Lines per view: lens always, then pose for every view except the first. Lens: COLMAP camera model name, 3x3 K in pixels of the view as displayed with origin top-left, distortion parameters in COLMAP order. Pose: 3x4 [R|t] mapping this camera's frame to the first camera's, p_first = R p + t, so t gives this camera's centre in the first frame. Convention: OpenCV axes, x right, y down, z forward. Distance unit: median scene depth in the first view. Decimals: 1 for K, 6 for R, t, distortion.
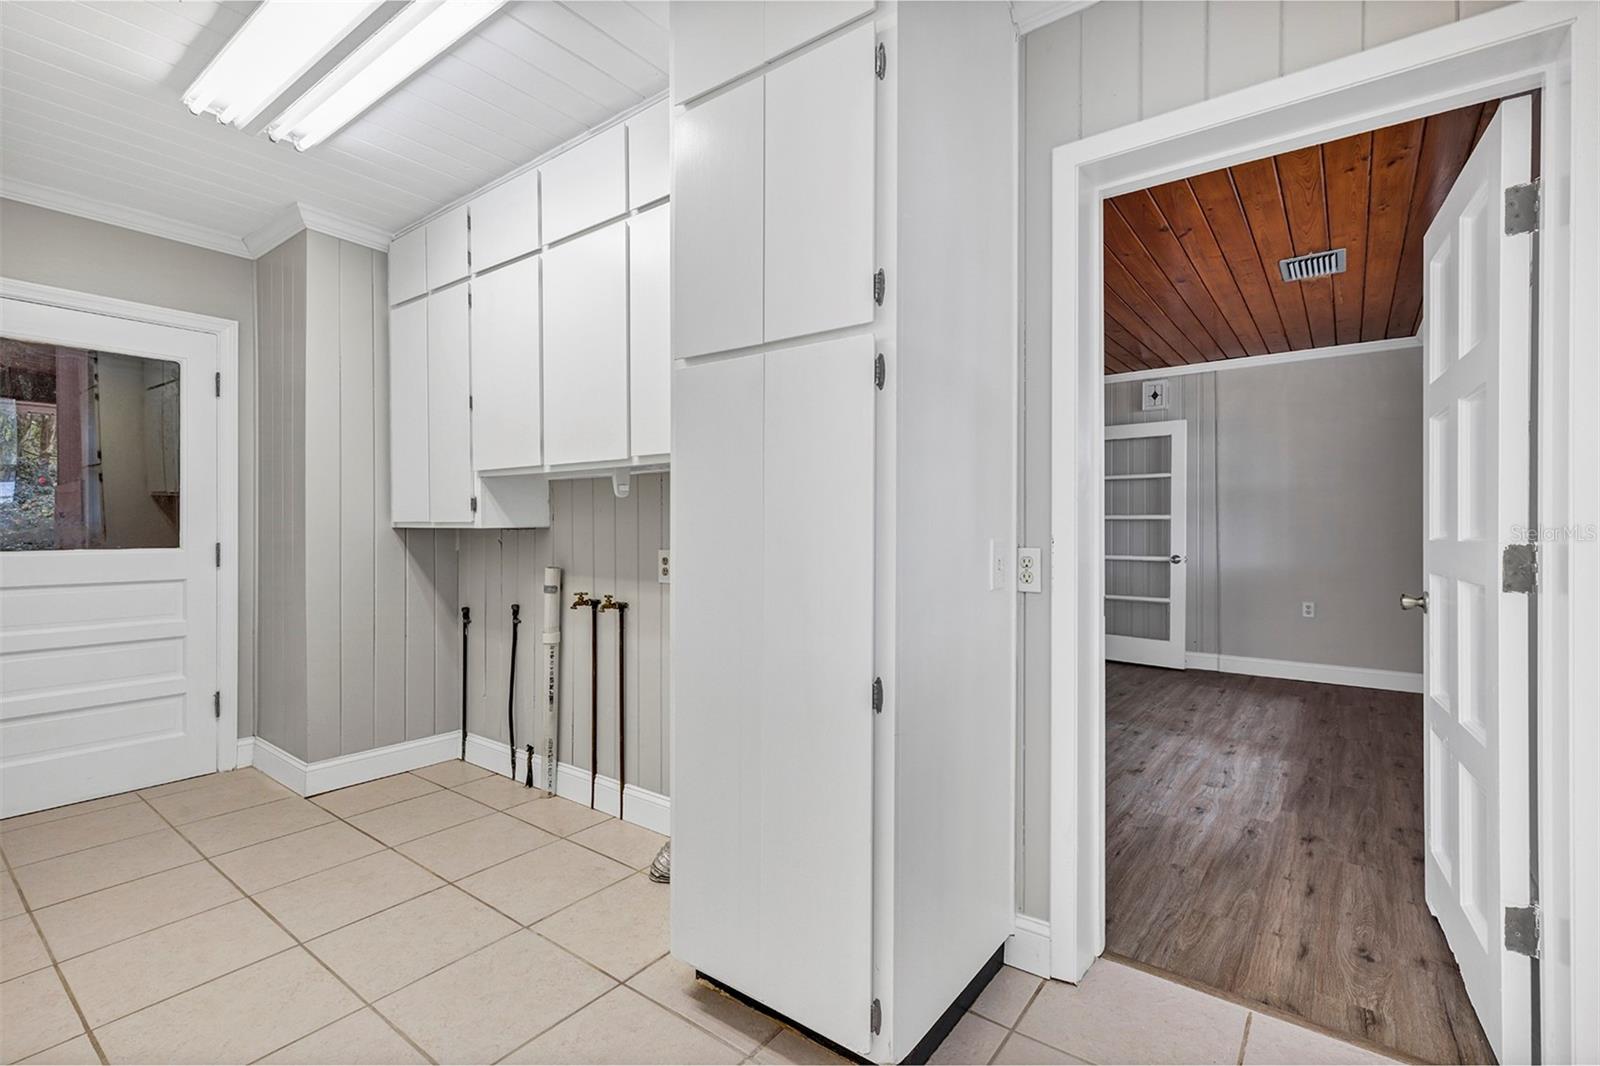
lens RADIAL K [[717.8, 0, 814.6], [0, 717.8, 531.4], [0, 0, 1]] dist [0.001876, -0.001116]
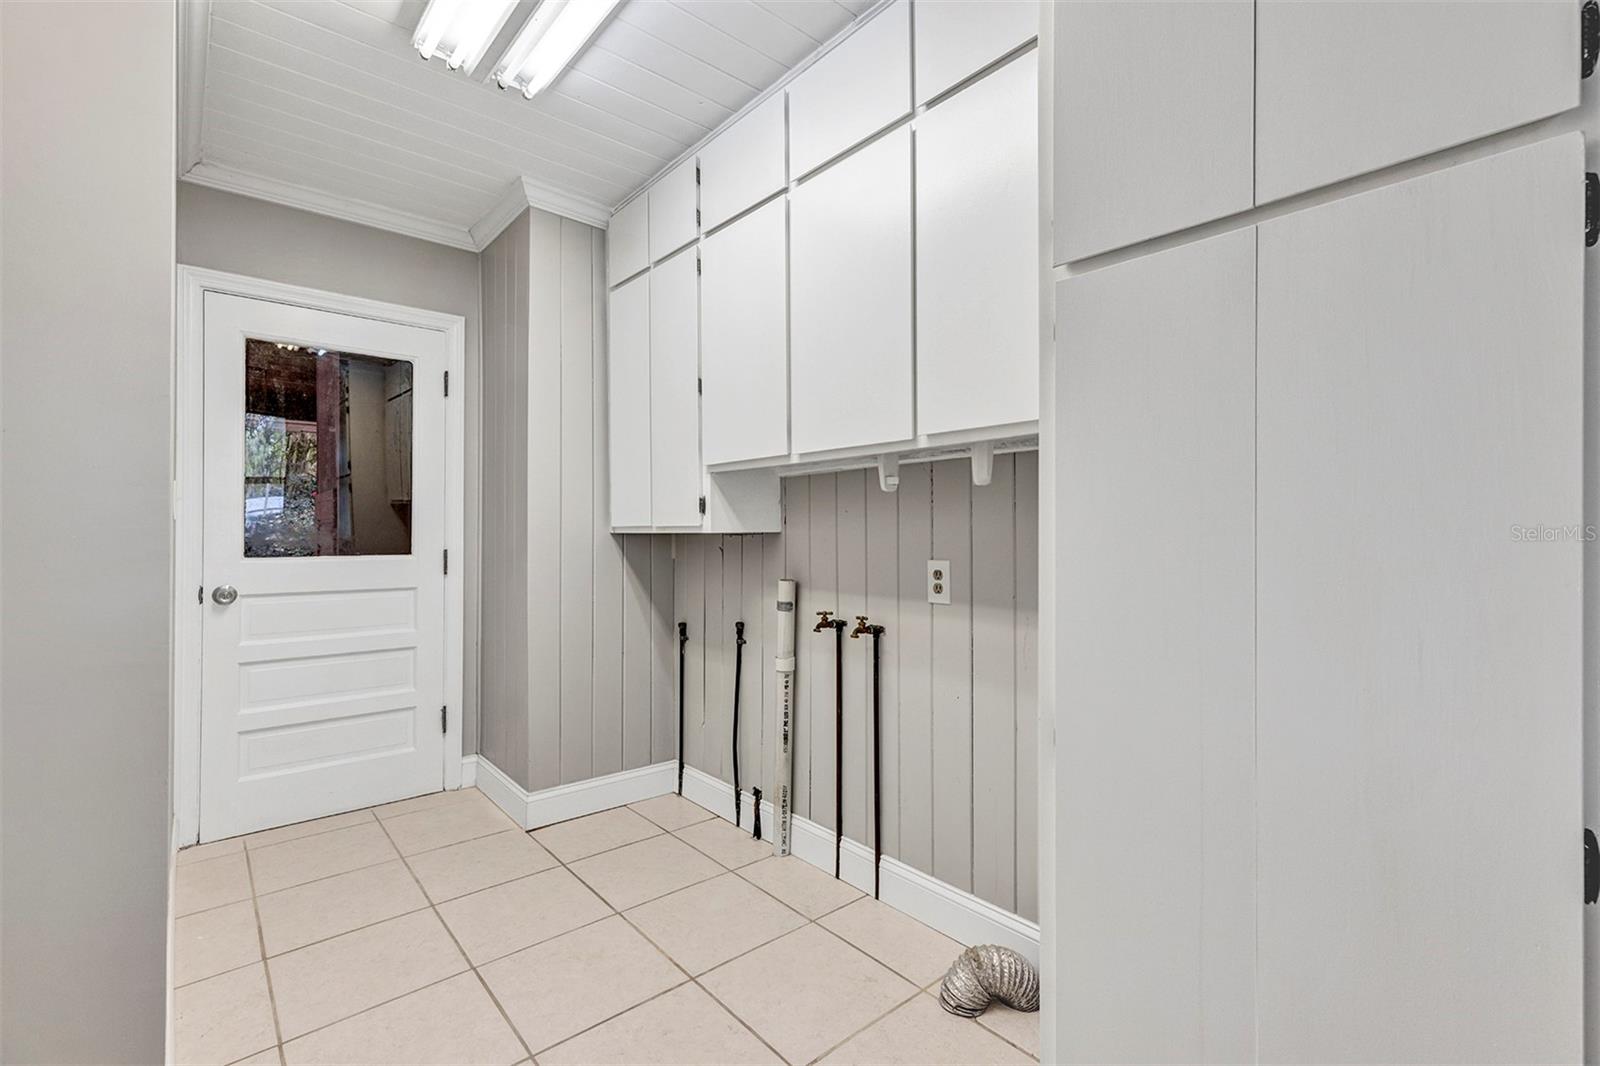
lens RADIAL K [[717.8, 0, 791.7], [0, 717.8, 531.1], [0, 0, 1]] dist [0.001876, -0.001116]
pose [[0.970426, -0.003739, -0.241370, -0.162451], [0.001150, 0.999940, -0.010863, 0.002074], [0.241396, 0.010264, 0.970372, 0.195573]]
